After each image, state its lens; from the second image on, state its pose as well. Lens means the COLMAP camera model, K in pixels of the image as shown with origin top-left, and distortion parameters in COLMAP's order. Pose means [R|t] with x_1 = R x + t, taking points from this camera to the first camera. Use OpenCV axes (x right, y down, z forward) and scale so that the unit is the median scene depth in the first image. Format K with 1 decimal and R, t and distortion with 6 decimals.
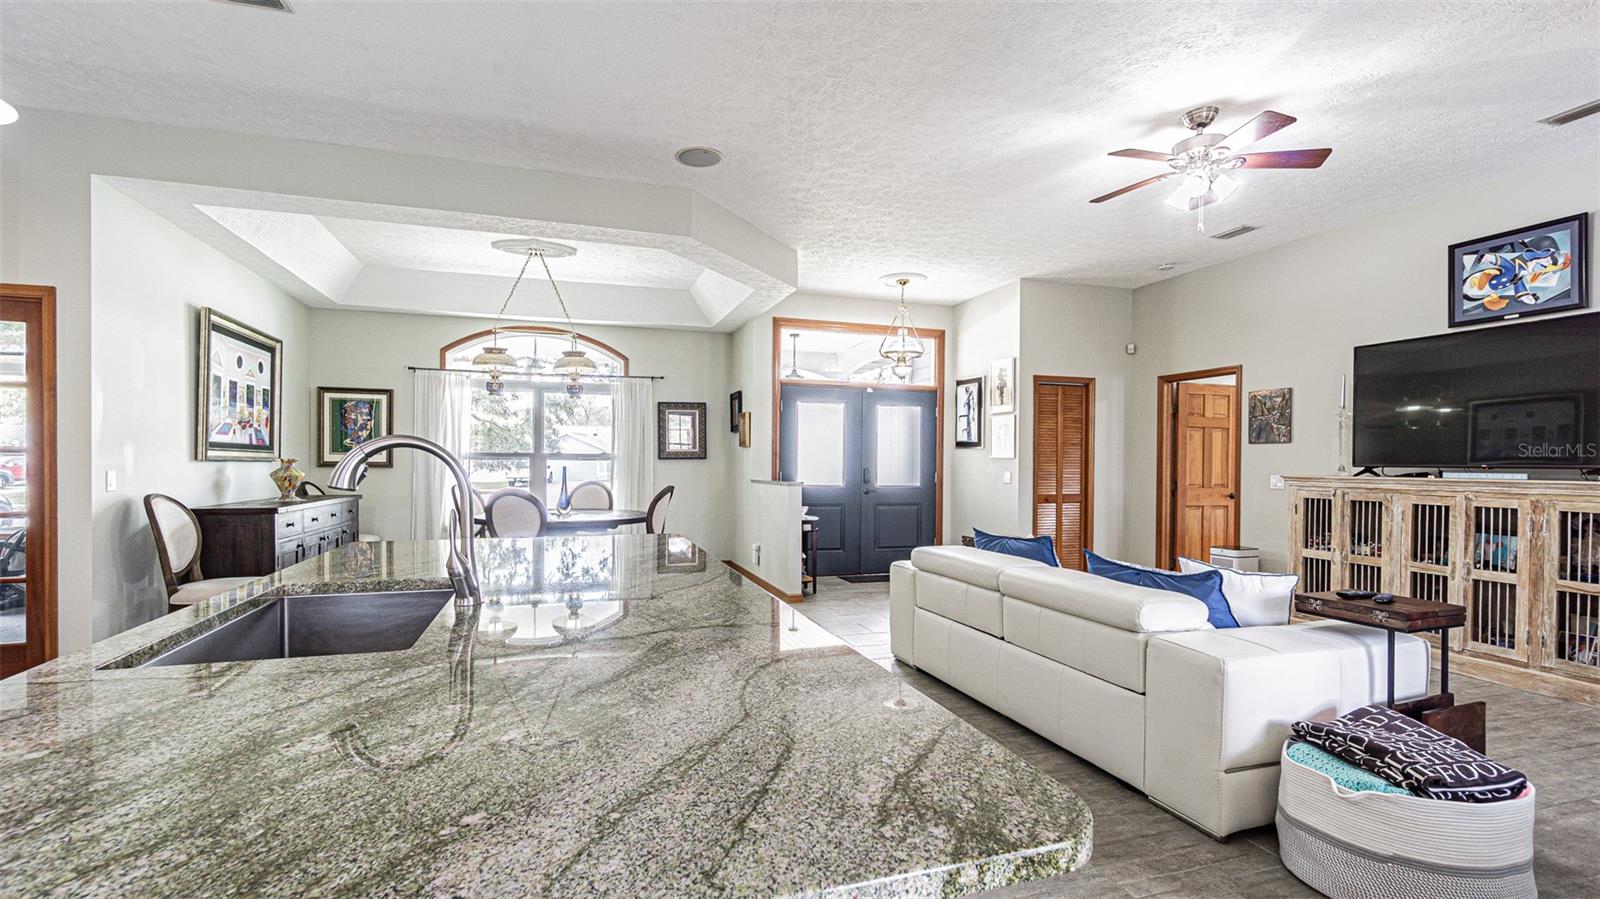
lens RADIAL K [[689.7, 0, 783.9], [0, 689.7, 467.4], [0, 0, 1]] dist [-0.002794, 0.000352]
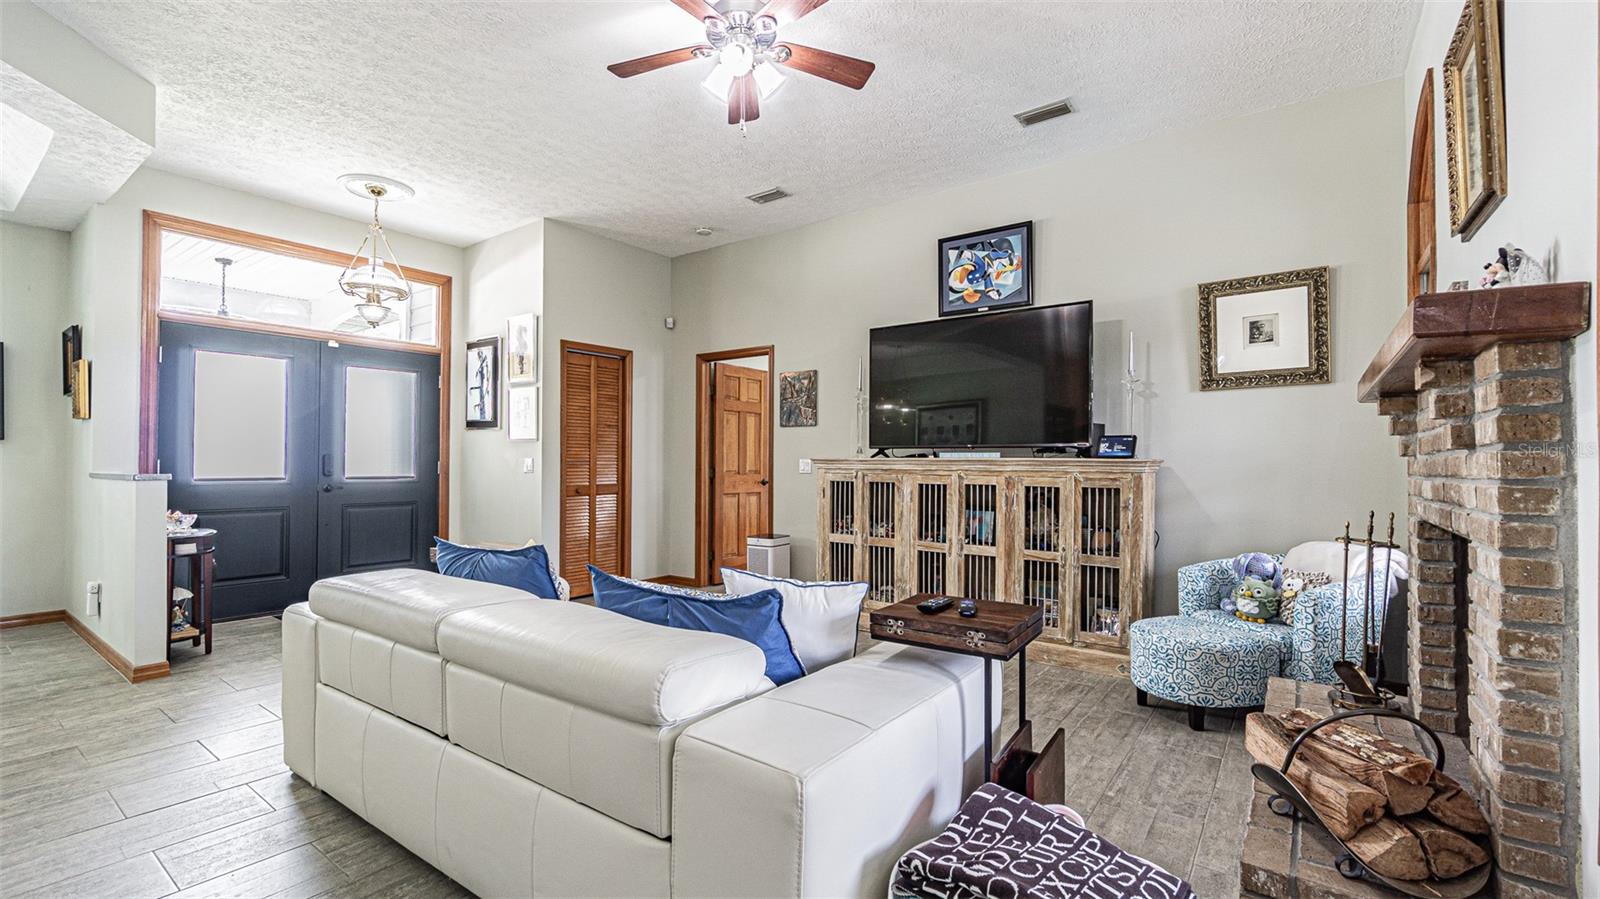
lens RADIAL K [[689.7, 0, 779.9], [0, 689.7, 455.6], [0, 0, 1]] dist [-0.002794, 0.000352]
pose [[0.817273, -0.000311, 0.576250, 0.121865], [0.006609, 0.999939, -0.008833, 0.014523], [-0.576213, 0.011028, 0.817225, 0.217880]]
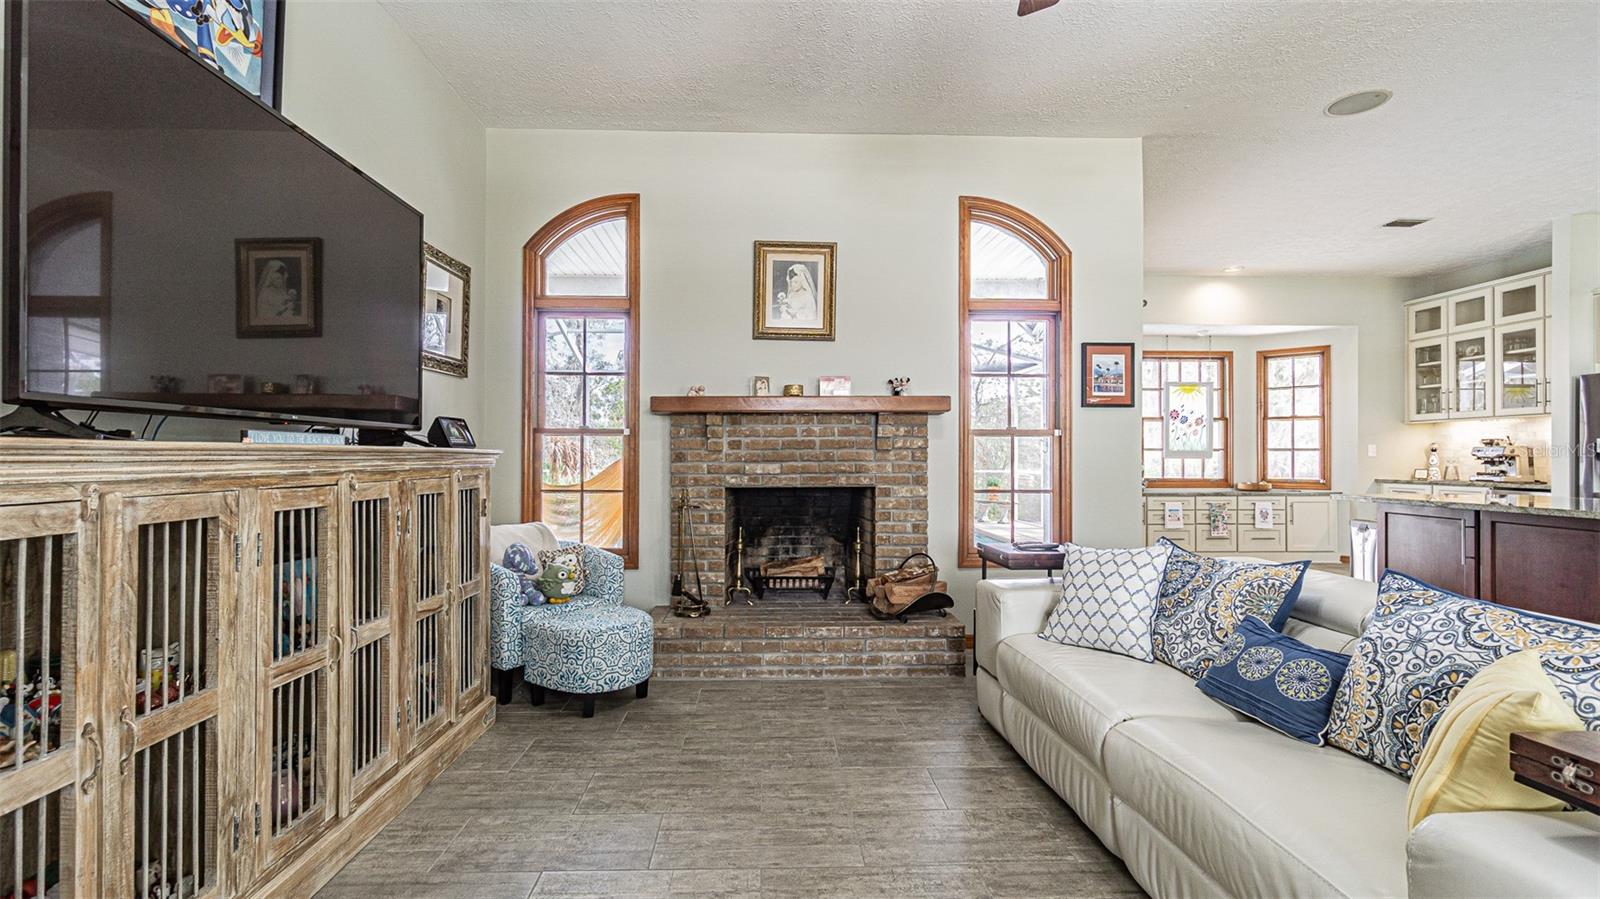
lens RADIAL K [[689.7, 0, 779.9], [0, 689.7, 454.6], [0, 0, 1]] dist [-0.002794, 0.000352]
pose [[-0.961780, -0.007099, 0.273731, 0.413253], [-0.005848, 0.999968, 0.005387, 0.013571], [-0.273760, 0.003580, -0.961791, 0.985564]]
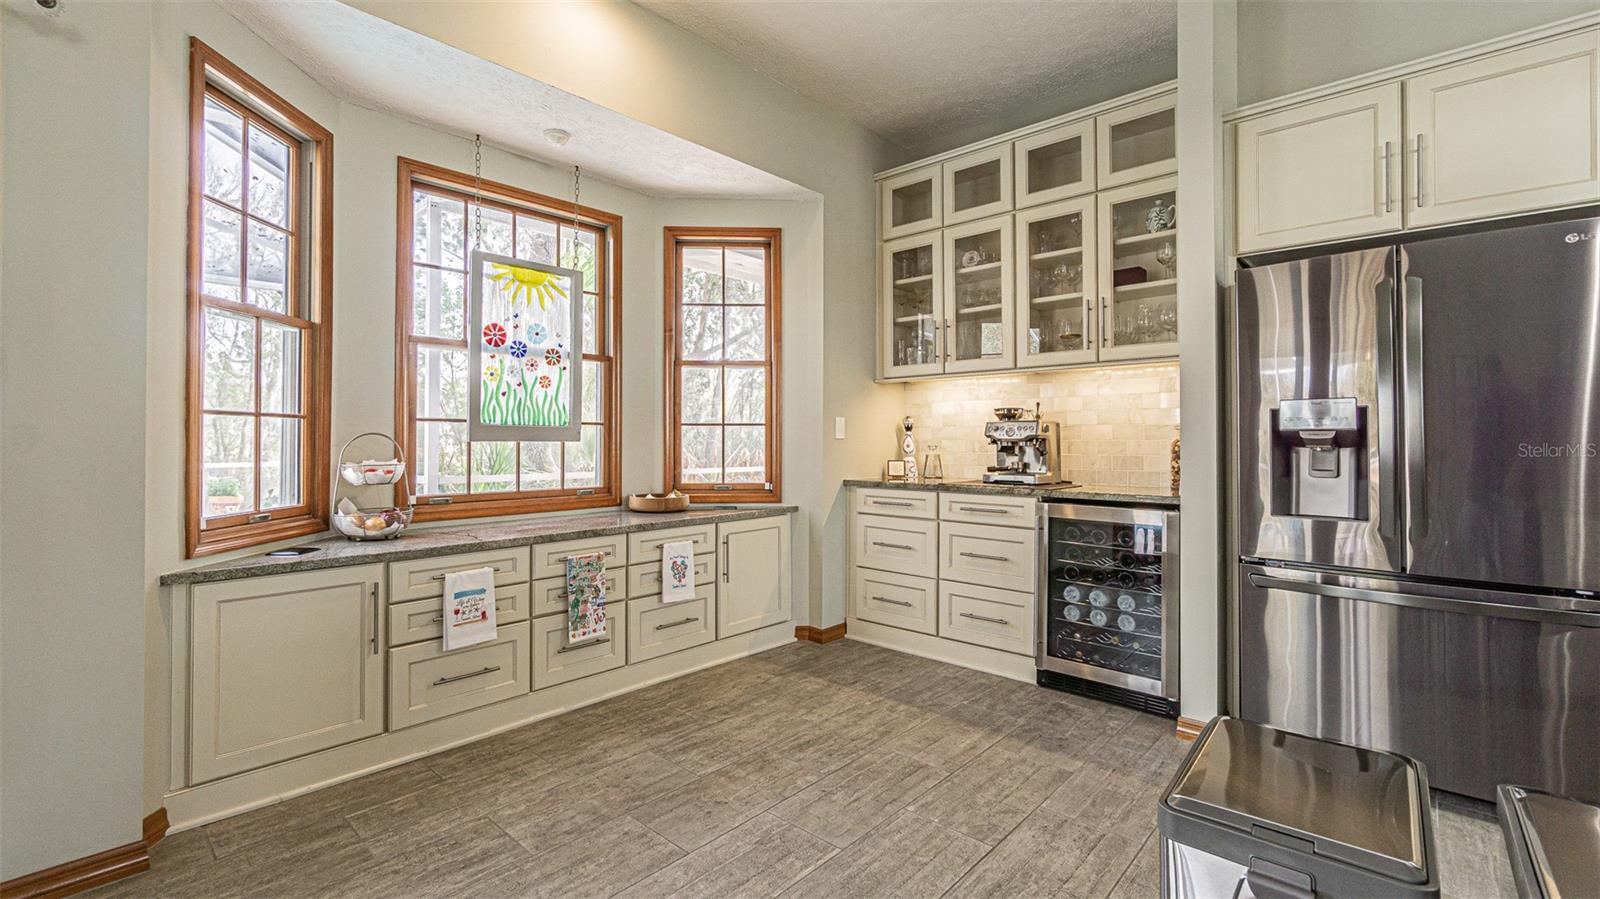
lens RADIAL K [[689.7, 0, 783.7], [0, 689.7, 429.9], [0, 0, 1]] dist [-0.002794, 0.000352]
pose [[-0.868688, -0.013562, -0.495174, 0.105433], [-0.010936, 0.999907, -0.008201, 0.015008], [0.495239, -0.001709, -0.868755, 0.044740]]
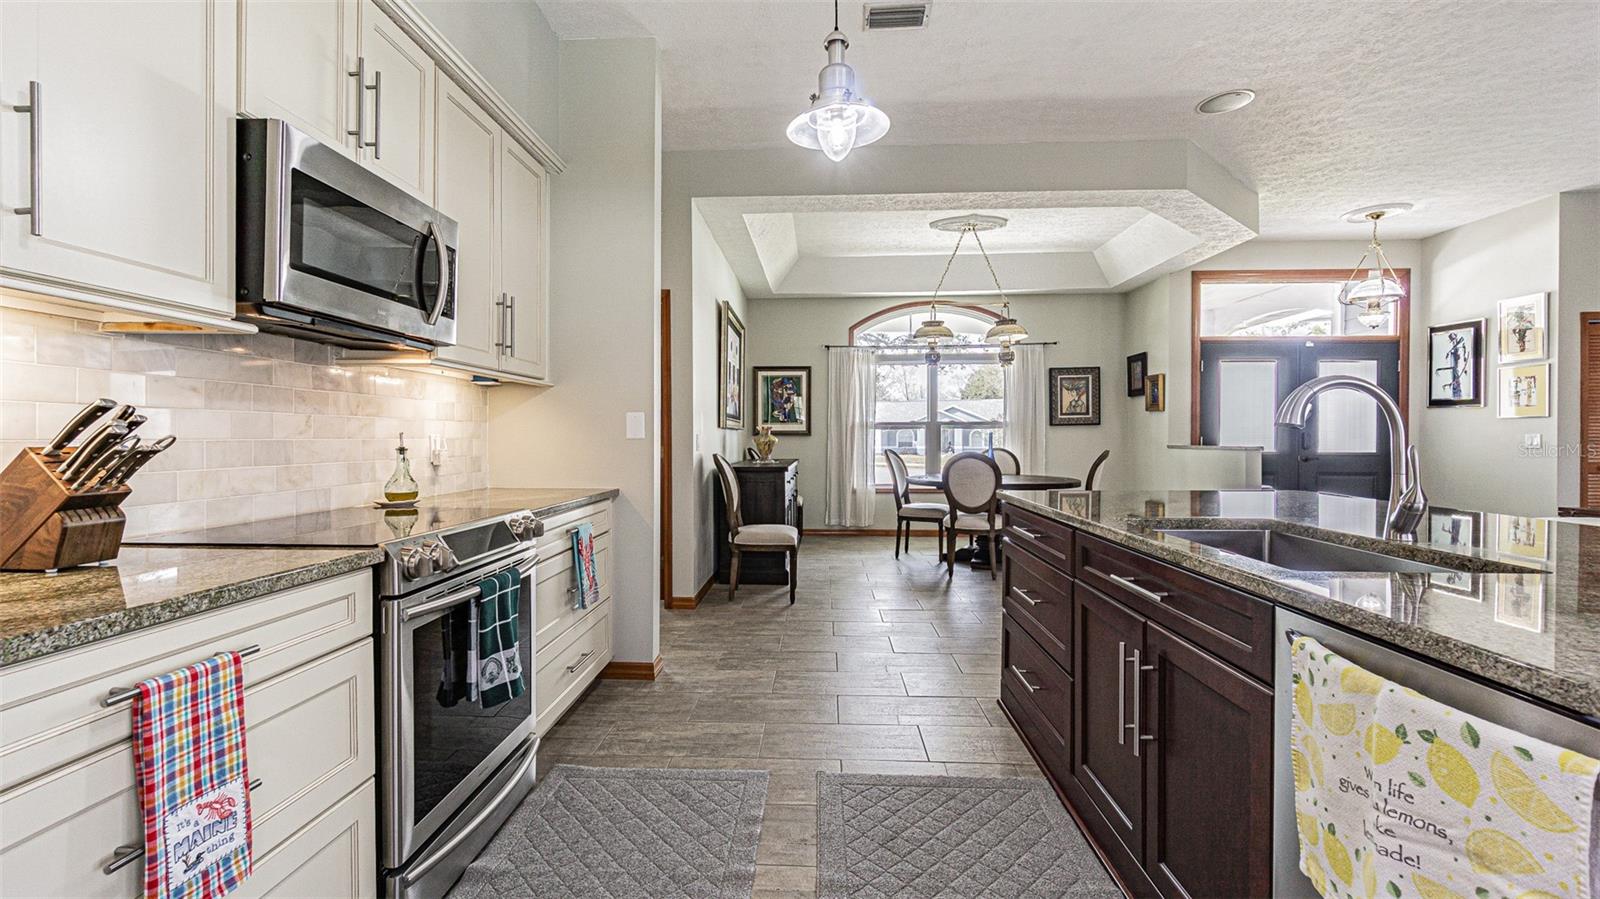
lens RADIAL K [[689.7, 0, 790.0], [0, 689.7, 441.9], [0, 0, 1]] dist [-0.002794, 0.000352]
pose [[0.938136, -0.006575, -0.346204, -0.259044], [0.006130, 0.999978, -0.002379, 0.014920], [0.346212, 0.000110, 0.938156, -0.076710]]
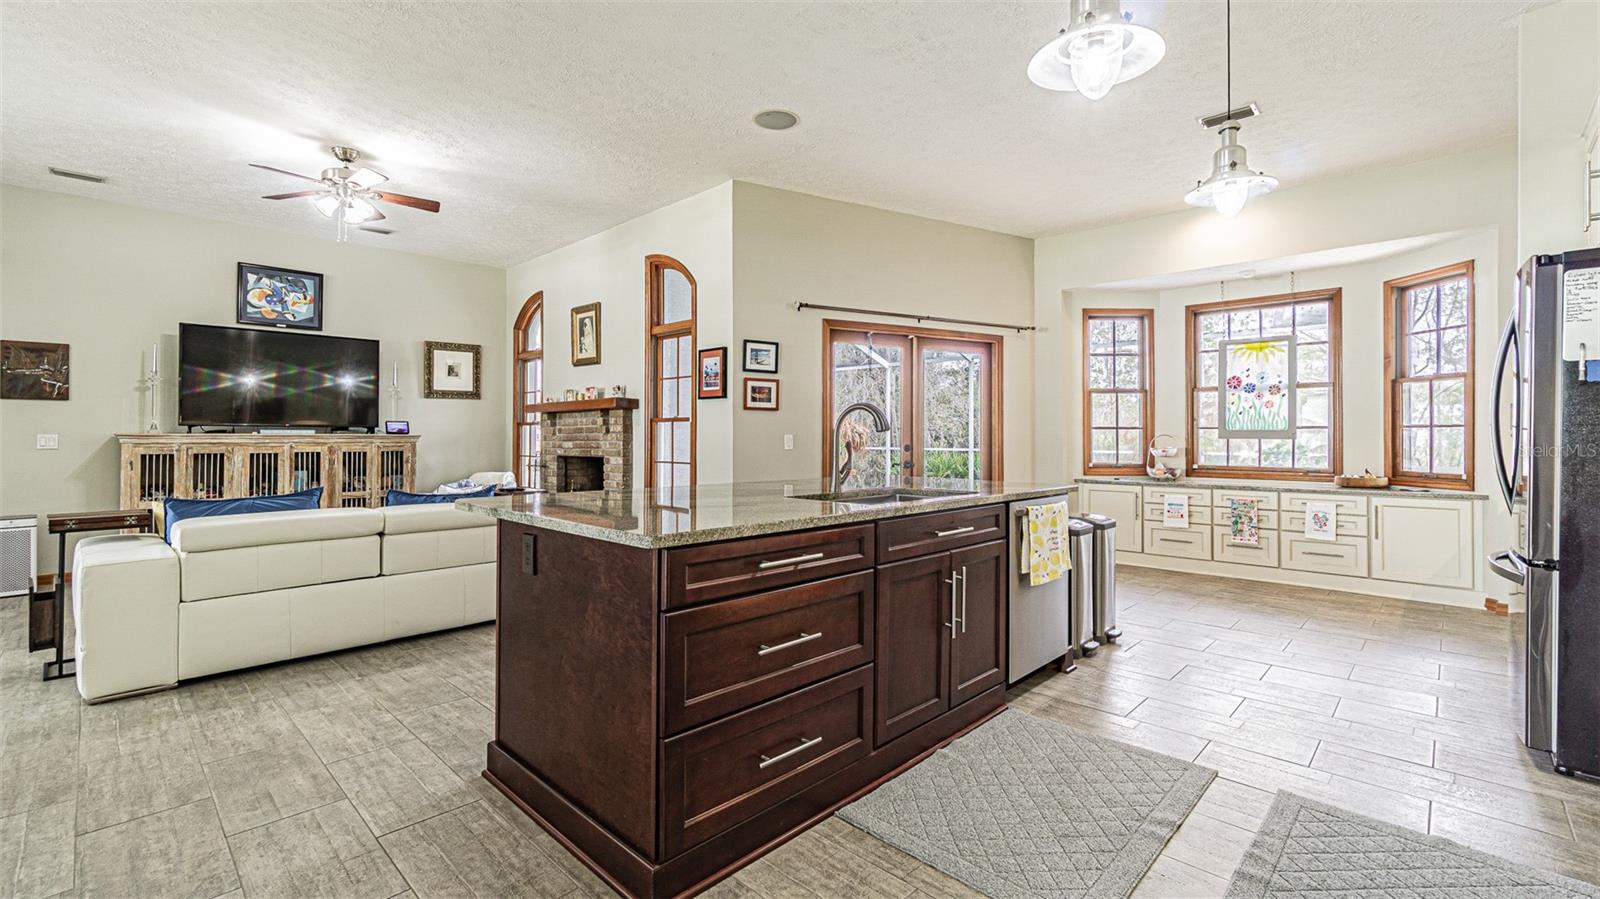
lens RADIAL K [[689.7, 0, 777.3], [0, 689.7, 428.9], [0, 0, 1]] dist [-0.002794, 0.000352]
pose [[-0.466296, 0.002668, 0.884625, -0.567955], [0.002388, 0.999996, -0.001757, 0.007664], [-0.884625, 0.001293, -0.466301, 0.549315]]
